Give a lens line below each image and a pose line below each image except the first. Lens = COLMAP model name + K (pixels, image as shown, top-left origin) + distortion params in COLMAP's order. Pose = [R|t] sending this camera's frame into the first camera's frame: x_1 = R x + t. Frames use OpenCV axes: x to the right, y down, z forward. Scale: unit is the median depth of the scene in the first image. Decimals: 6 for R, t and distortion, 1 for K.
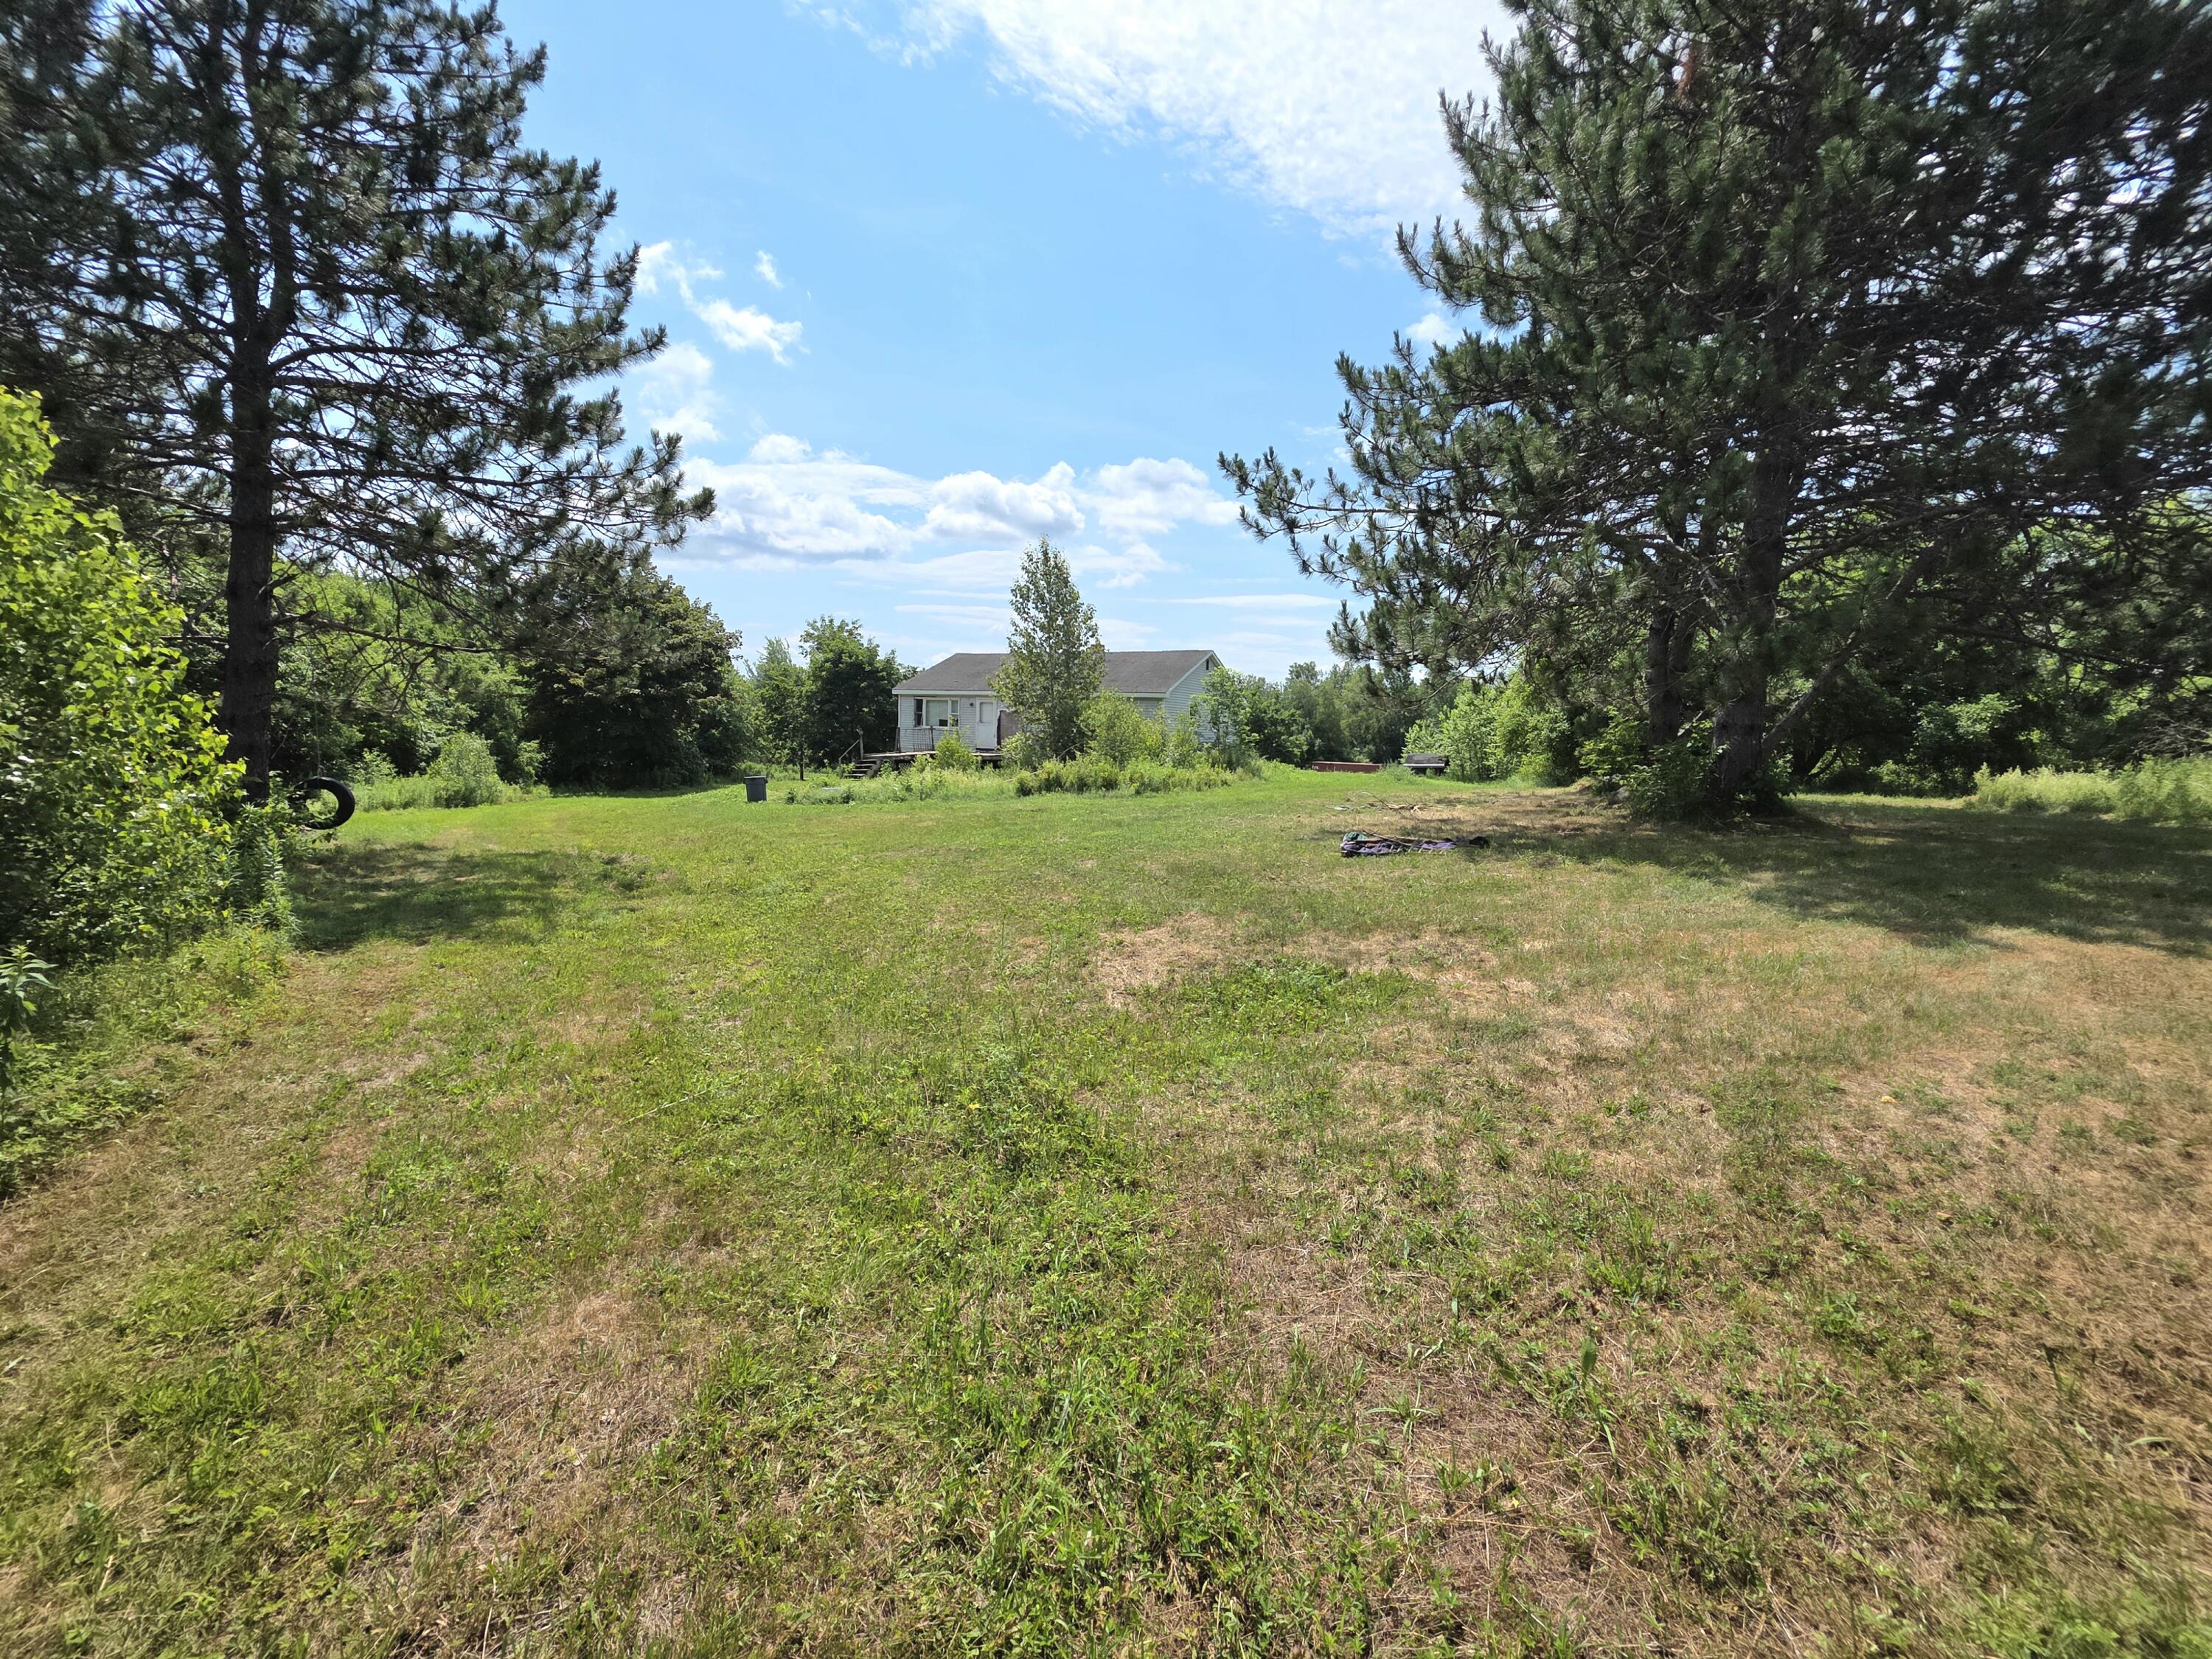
lens RADIAL K [[885.3, 0, 1109.6], [0, 885.3, 831.5], [0, 0, 1]] dist [0.000855, 0.000365]
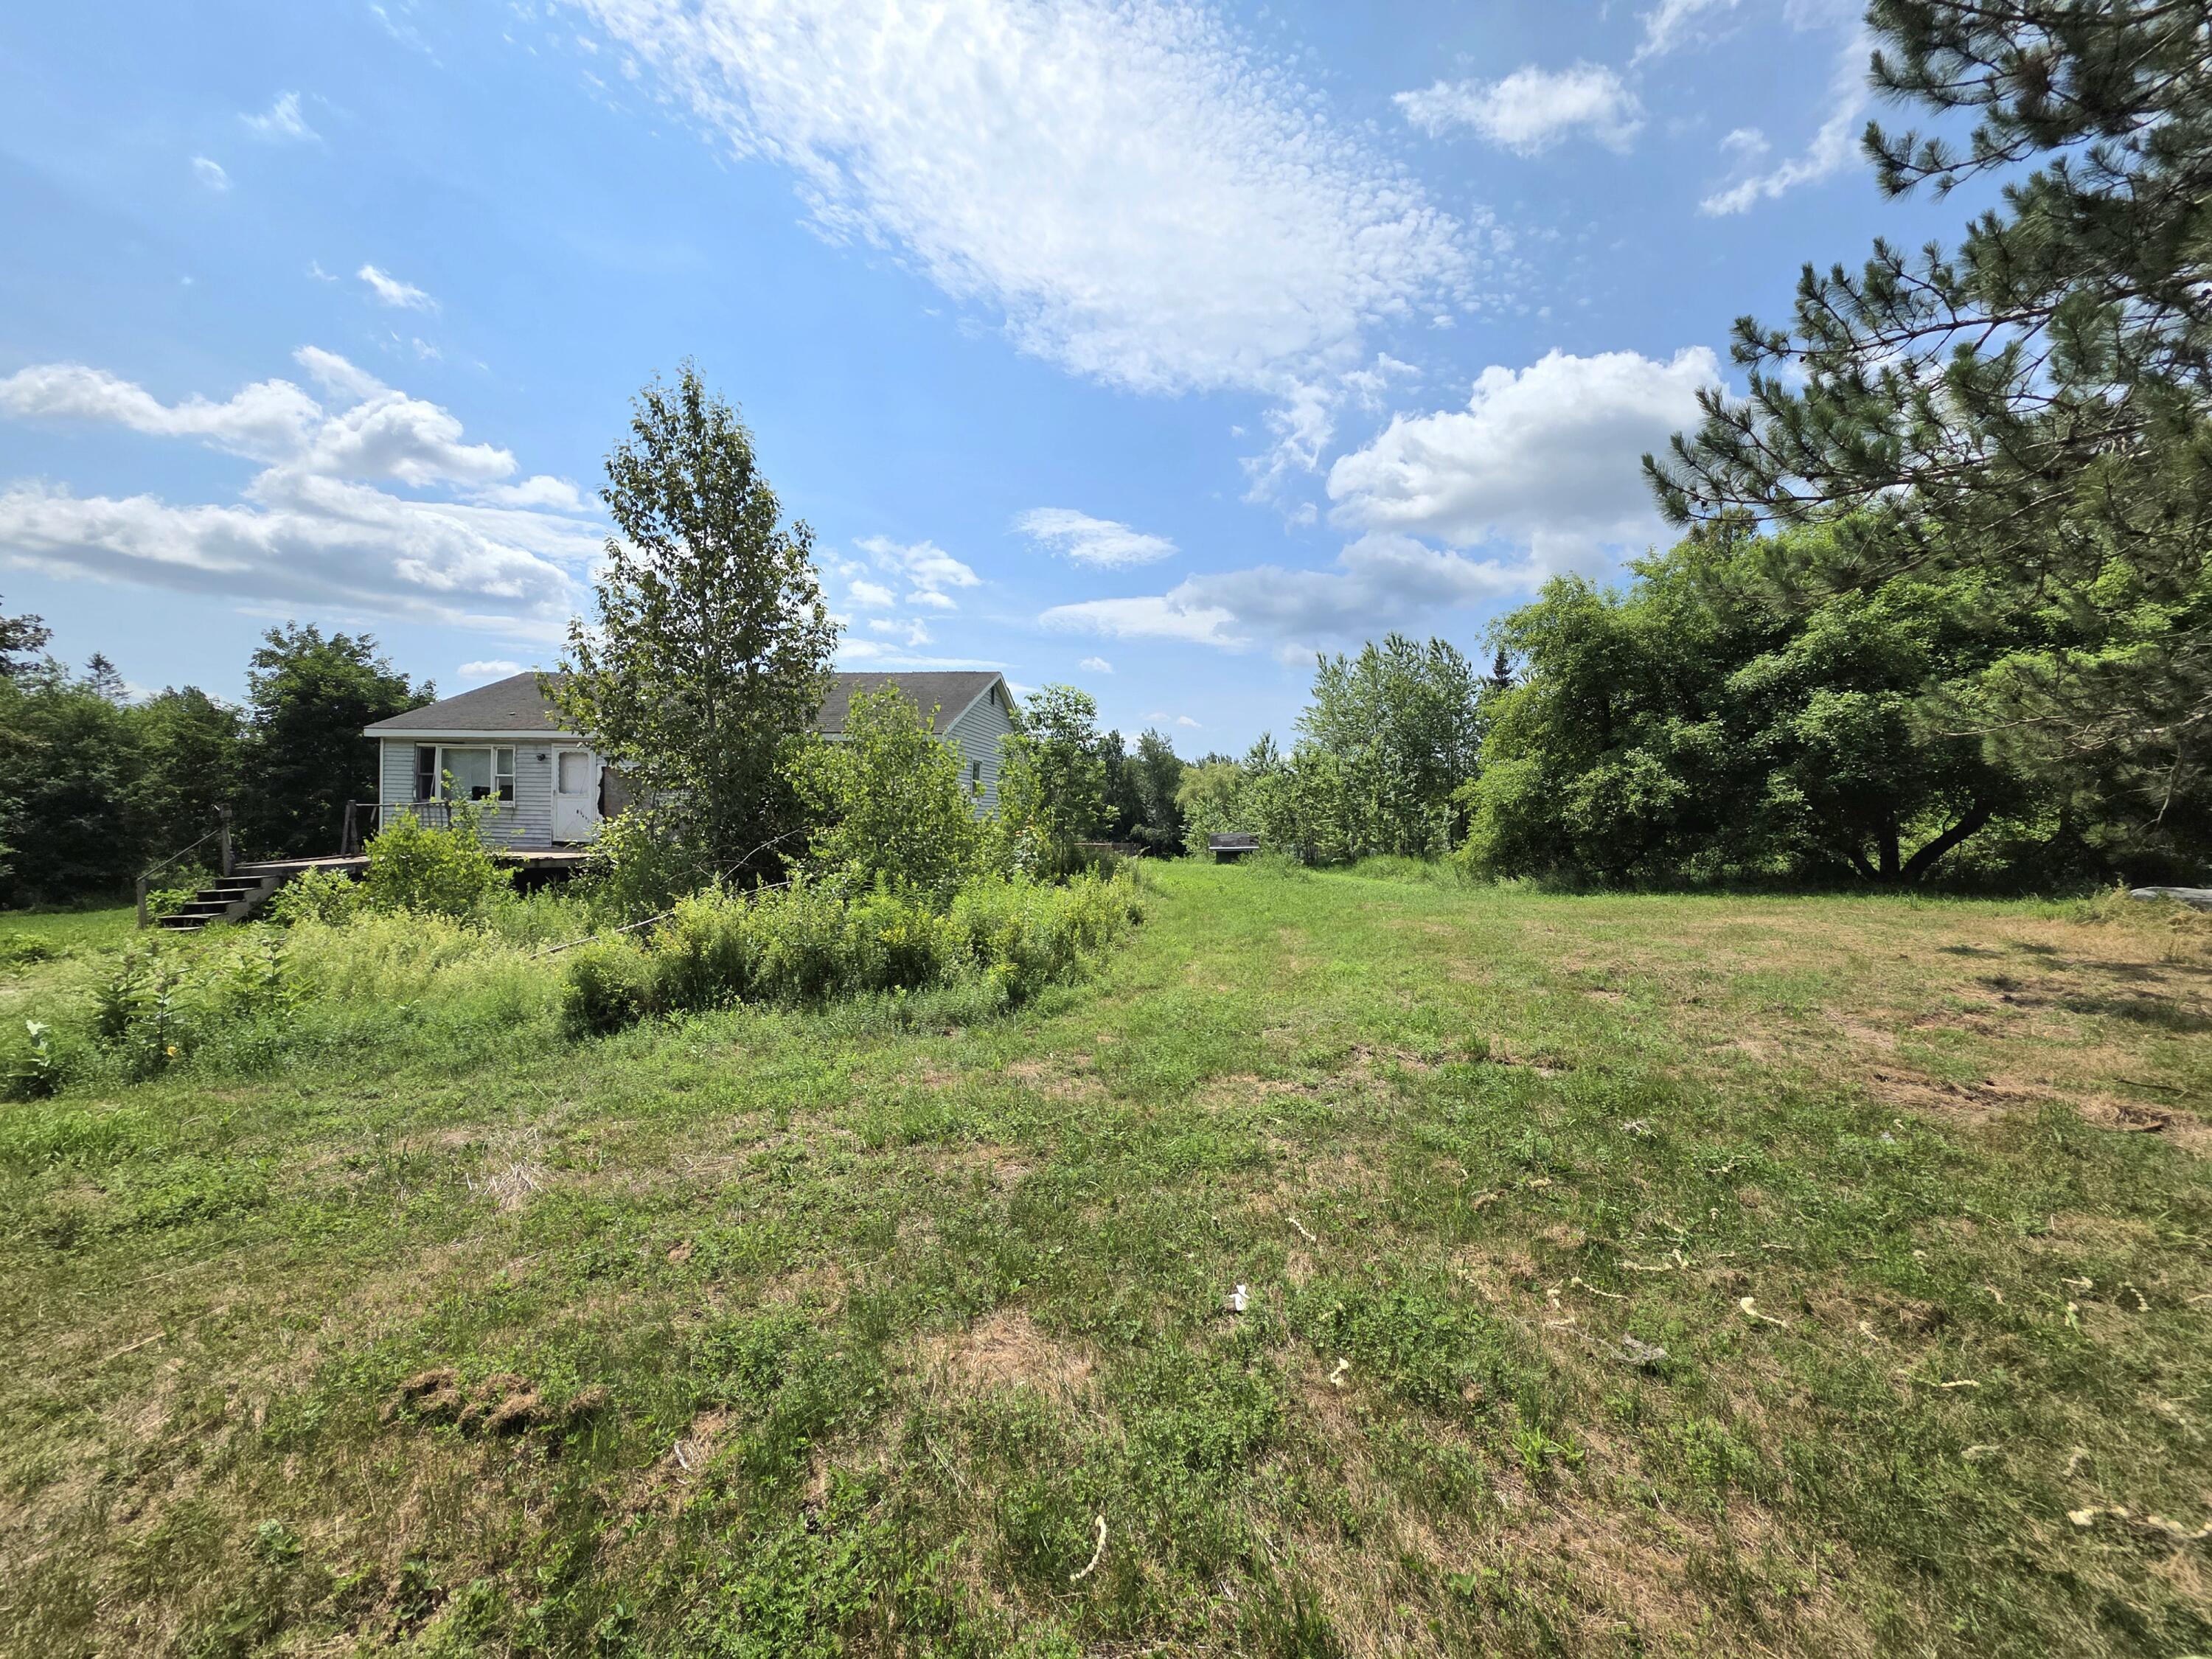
lens RADIAL K [[885.3, 0, 1098.7], [0, 885.3, 809.5], [0, 0, 1]] dist [0.000855, 0.000365]
pose [[0.940718, -0.006192, 0.339133, -0.033806], [0.045658, 0.993045, -0.108519, -0.056518], [-0.336103, 0.117570, 0.934458, 0.540388]]
